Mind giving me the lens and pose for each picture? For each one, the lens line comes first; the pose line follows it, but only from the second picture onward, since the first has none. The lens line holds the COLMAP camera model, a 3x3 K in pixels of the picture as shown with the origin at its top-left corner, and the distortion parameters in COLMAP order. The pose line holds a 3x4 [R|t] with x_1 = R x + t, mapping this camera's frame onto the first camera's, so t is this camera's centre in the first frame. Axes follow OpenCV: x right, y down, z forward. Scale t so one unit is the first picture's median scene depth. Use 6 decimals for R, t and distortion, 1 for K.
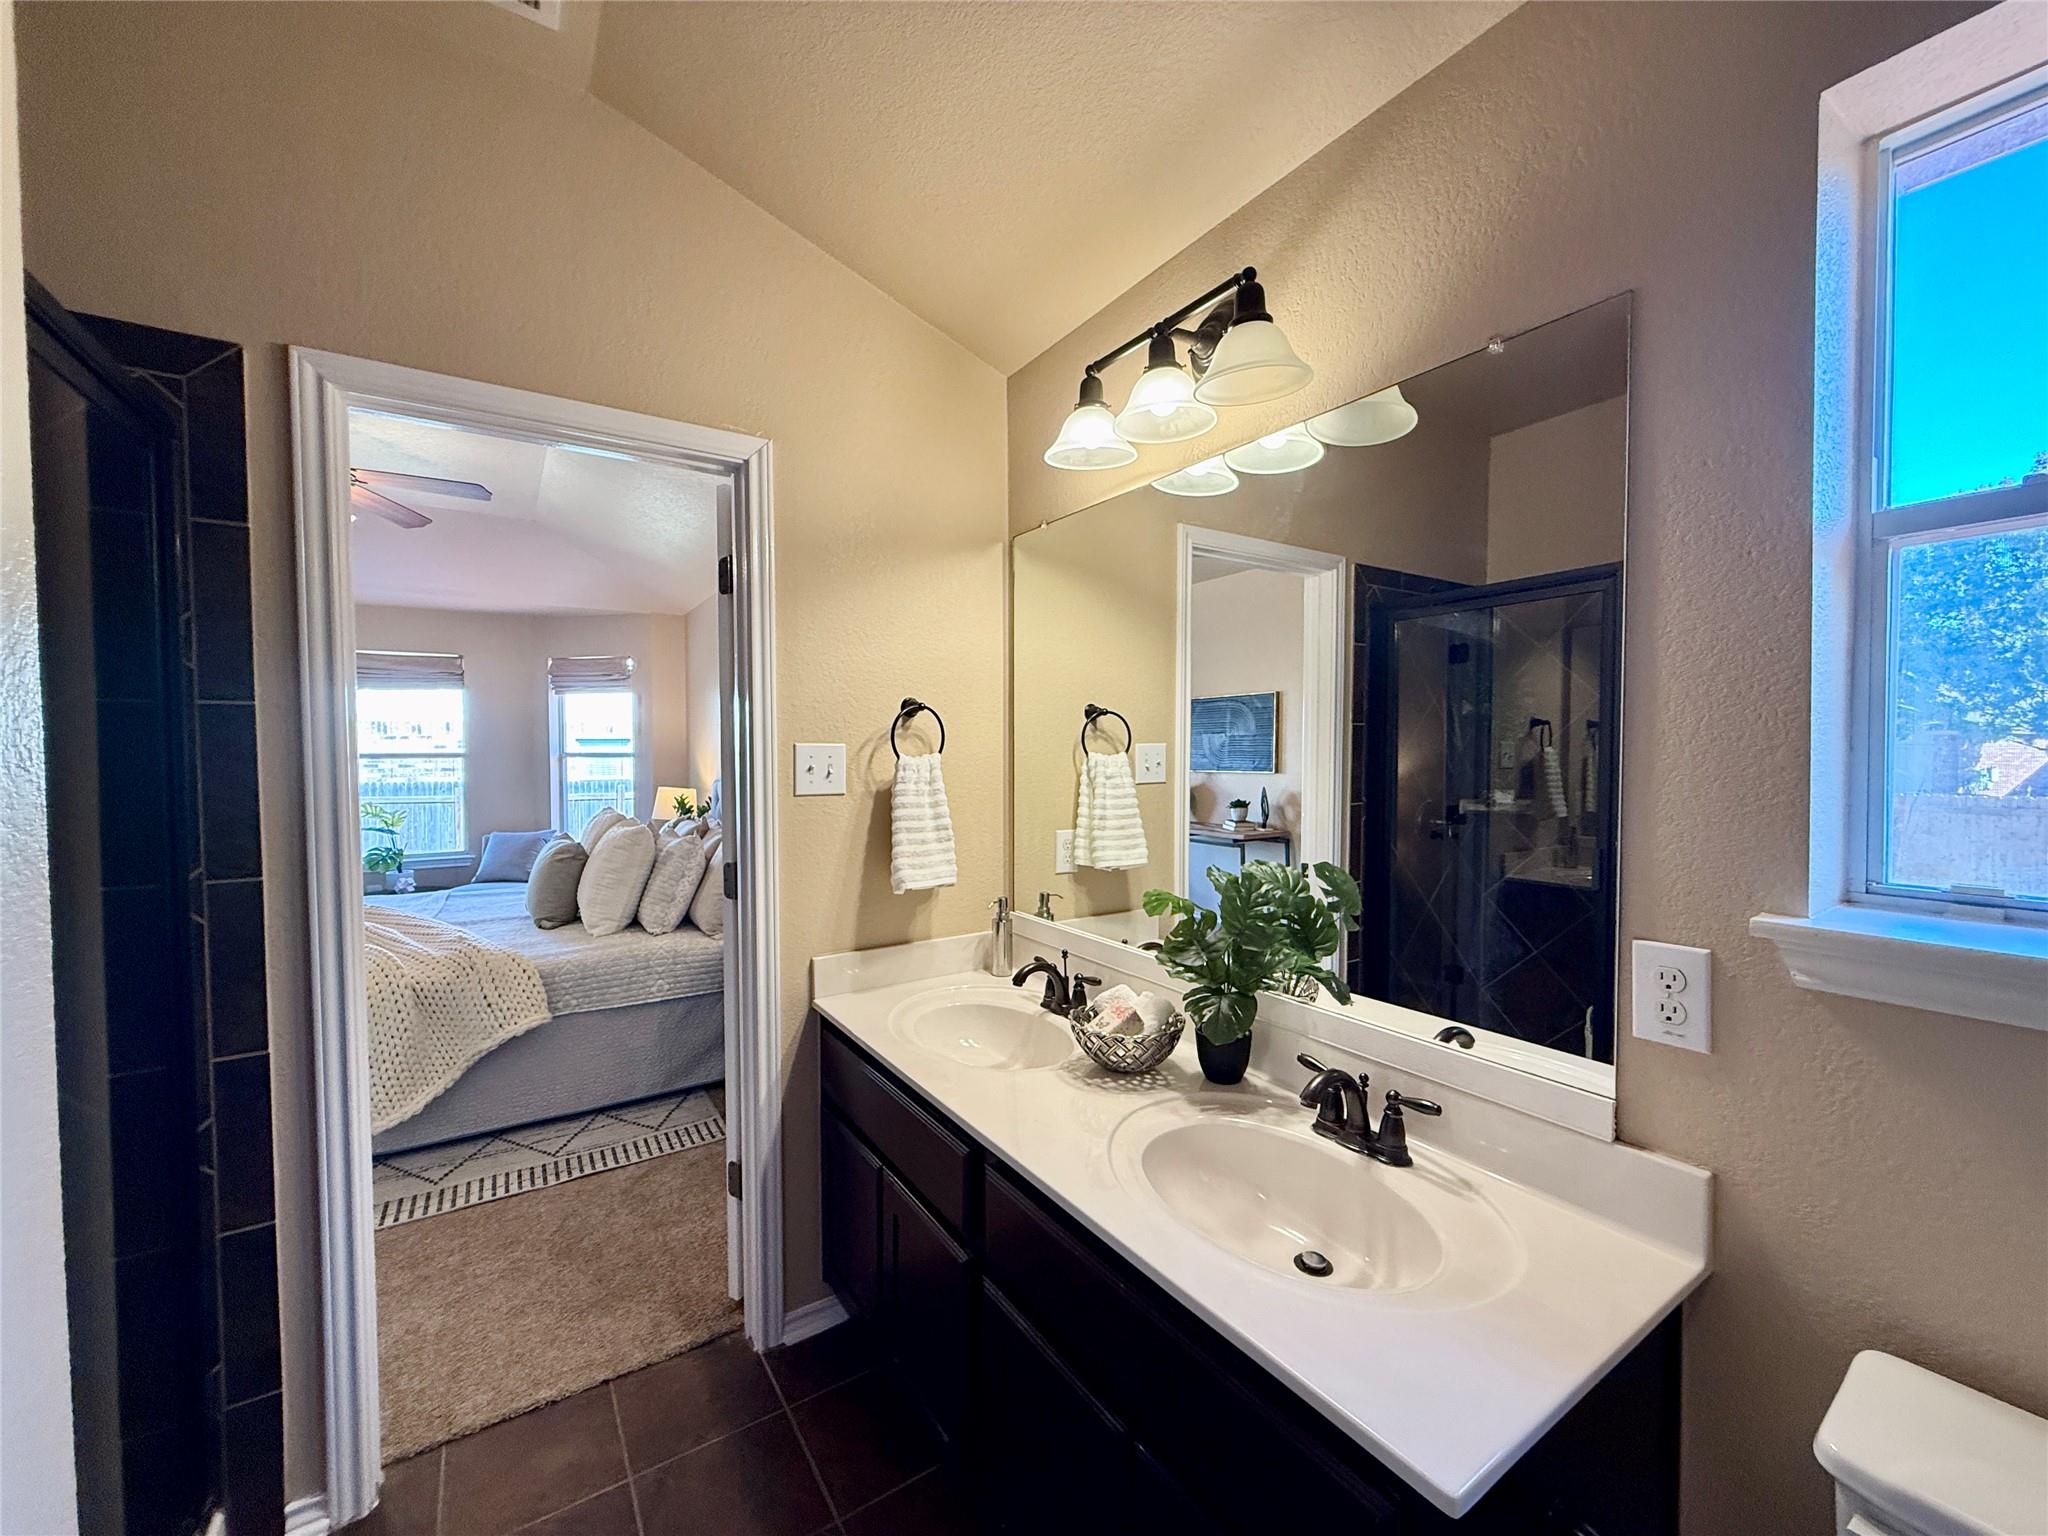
lens RADIAL K [[812.7, 0, 1028.2], [0, 812.7, 766.0], [0, 0, 1]] dist [0.000002, -0.000004]
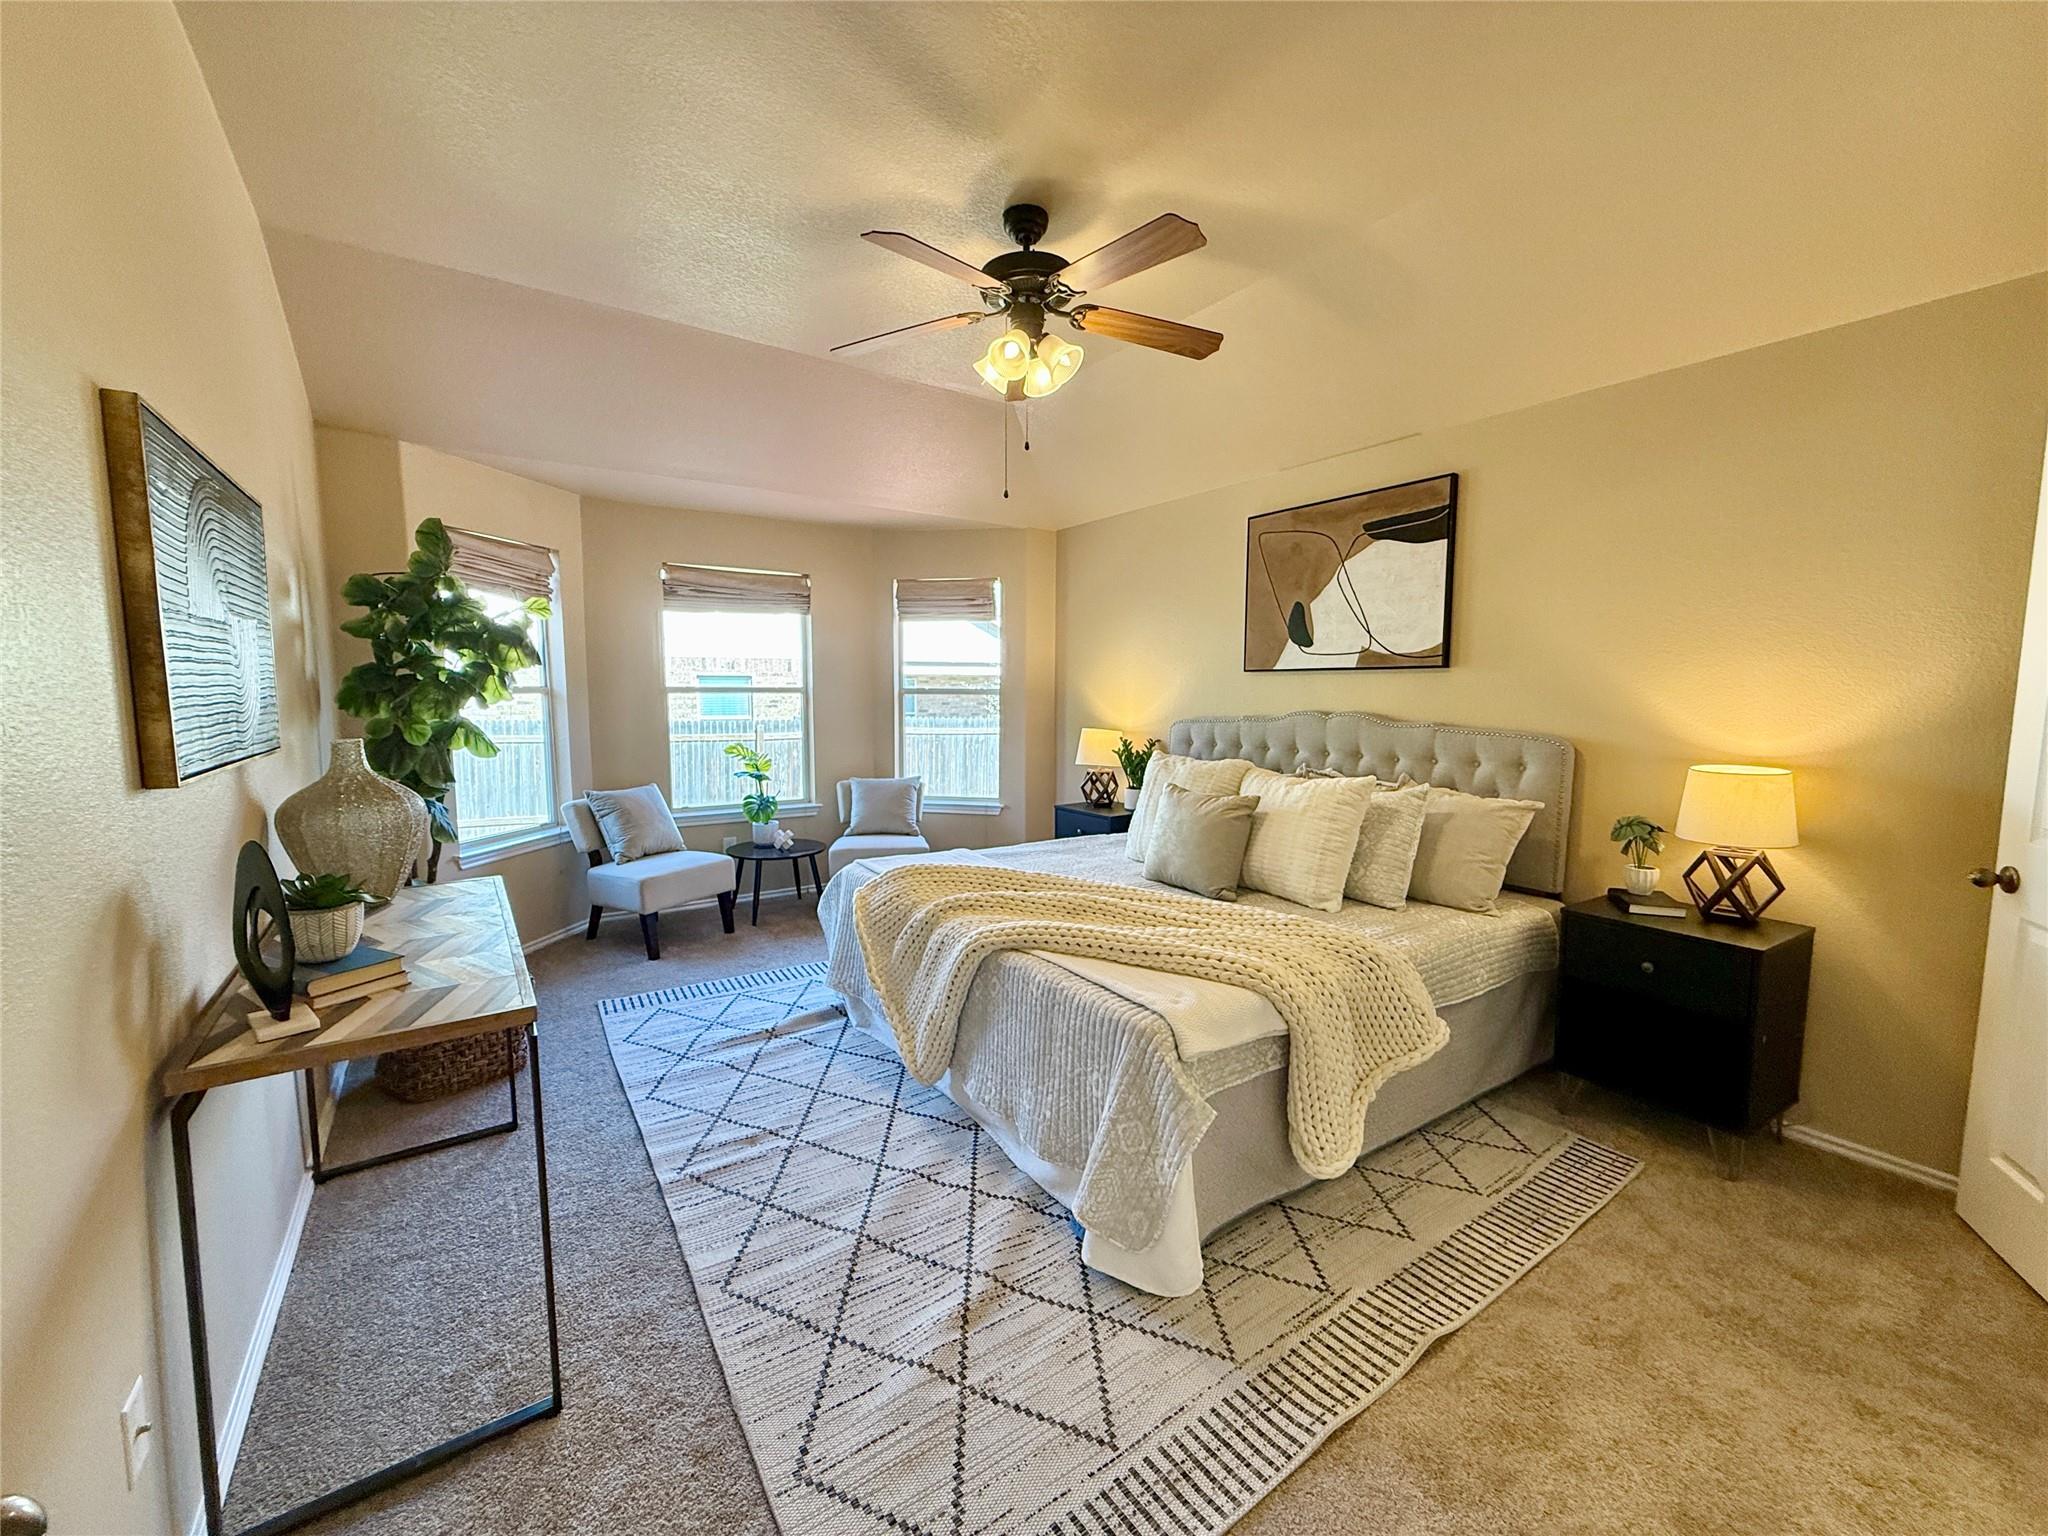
lens RADIAL K [[812.7, 0, 1025.2], [0, 812.7, 768.5], [0, 0, 1]] dist [0.000002, -0.000004]
pose [[0.999578, 0.005793, 0.028456, -0.489872], [-0.007901, 0.997187, 0.074537, 0.003537], [-0.027944, -0.074730, 0.996812, 0.116208]]
